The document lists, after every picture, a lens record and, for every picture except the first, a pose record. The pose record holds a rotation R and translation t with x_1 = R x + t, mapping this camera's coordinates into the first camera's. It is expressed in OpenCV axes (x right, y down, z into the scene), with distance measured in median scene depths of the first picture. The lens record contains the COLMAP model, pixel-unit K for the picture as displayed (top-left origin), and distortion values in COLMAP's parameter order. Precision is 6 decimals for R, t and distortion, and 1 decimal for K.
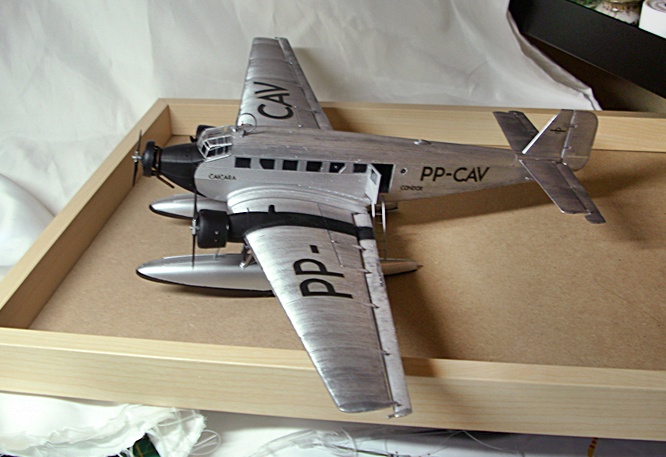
lens RADIAL K [[886.3, 0, 333.0], [0, 886.3, 228.5], [0, 0, 1]] dist [-0.143469, -0.028754]
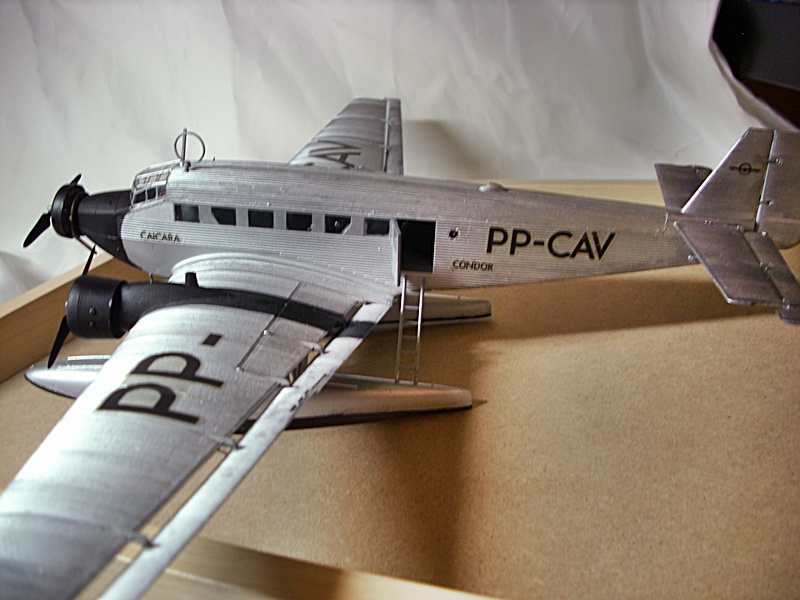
lens RADIAL K [[858.9, 0, 400.0], [0, 858.9, 300.0], [0, 0, 1]] dist [-0.127429, 0.043525]
pose [[0.956958, 0.022321, -0.289366, 0.207026], [-0.059624, 0.990891, -0.120748, 0.047505], [0.284035, 0.132804, 0.949572, 0.454626]]
